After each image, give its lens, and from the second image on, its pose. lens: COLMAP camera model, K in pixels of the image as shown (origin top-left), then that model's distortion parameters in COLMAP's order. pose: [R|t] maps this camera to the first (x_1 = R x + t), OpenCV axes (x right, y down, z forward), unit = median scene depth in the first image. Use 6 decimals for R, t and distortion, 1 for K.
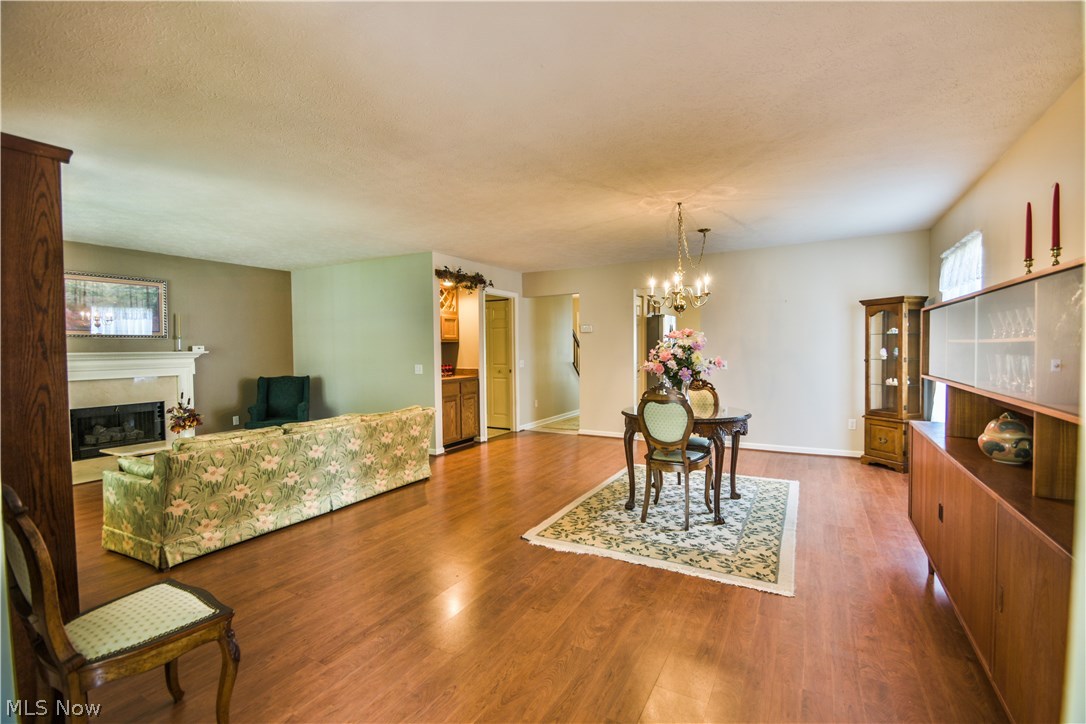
lens RADIAL K [[480.5, 0, 544.2], [0, 480.5, 357.7], [0, 0, 1]] dist [0.002630, -0.011369]
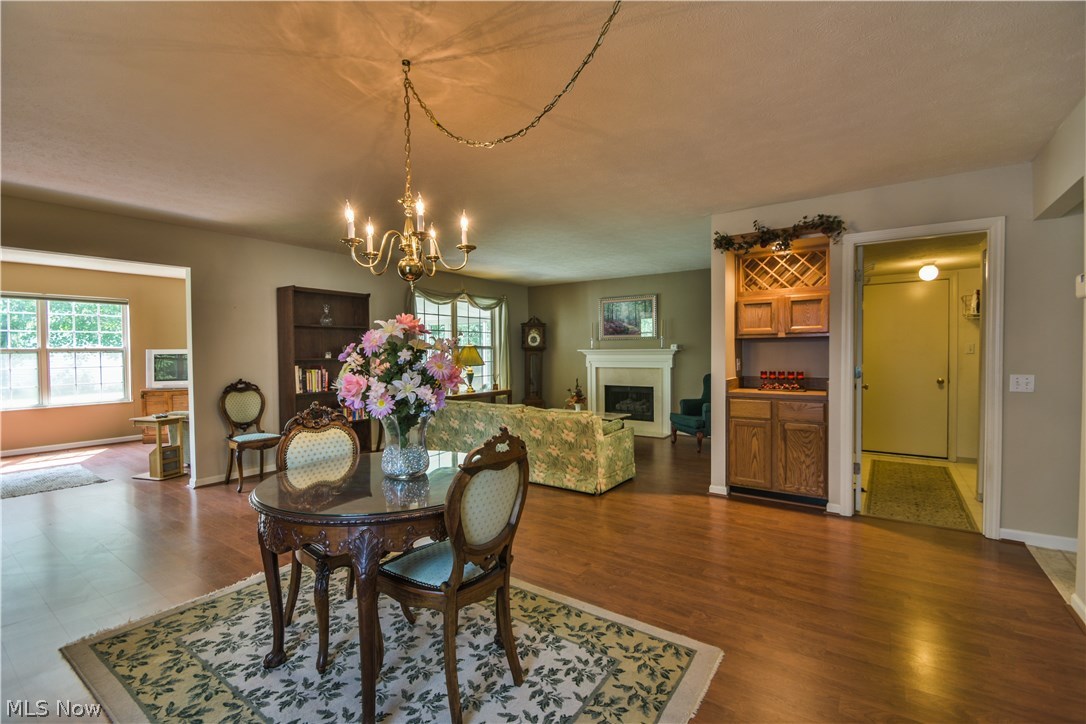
lens RADIAL K [[480.5, 0, 545.3], [0, 480.5, 362.2], [0, 0, 1]] dist [0.002630, -0.011369]
pose [[-0.104863, 0.037163, -0.993792, 0.778825], [-0.008427, 0.999232, 0.038255, -0.034046], [0.994451, 0.012386, -0.104469, 1.213931]]
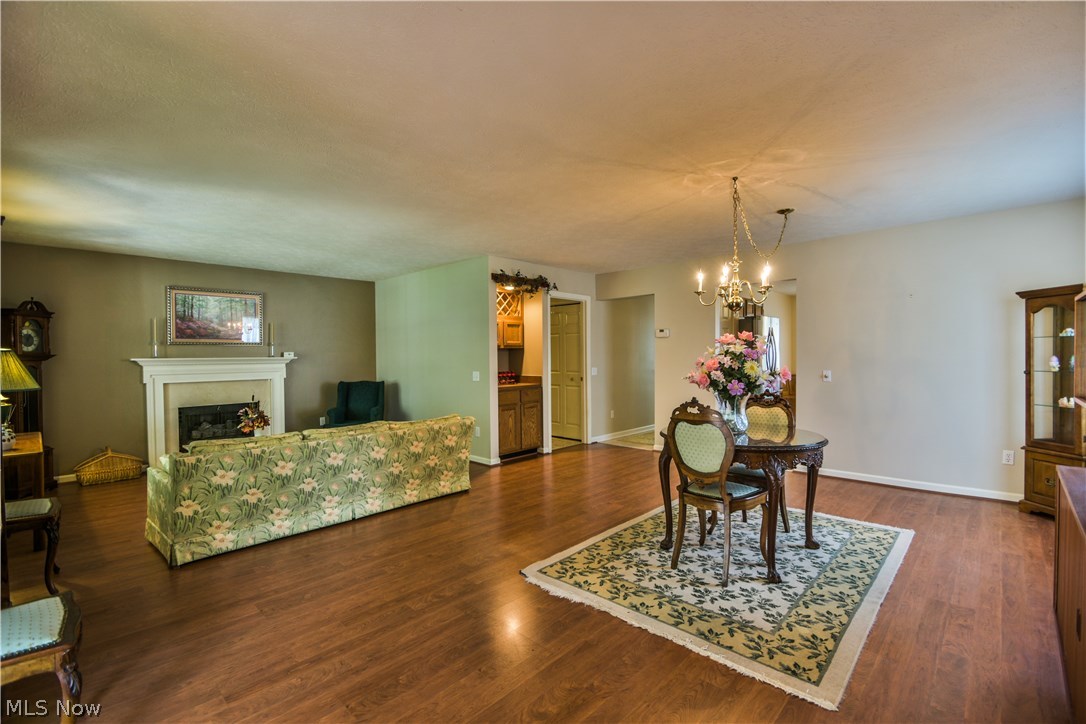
lens RADIAL K [[480.5, 0, 541.3], [0, 480.5, 358.9], [0, 0, 1]] dist [0.002630, -0.011369]
pose [[0.967365, 0.003988, -0.253354, 0.172960], [-0.006369, 0.999943, -0.008578, -0.005157], [0.253305, 0.009912, 0.967336, 0.132437]]
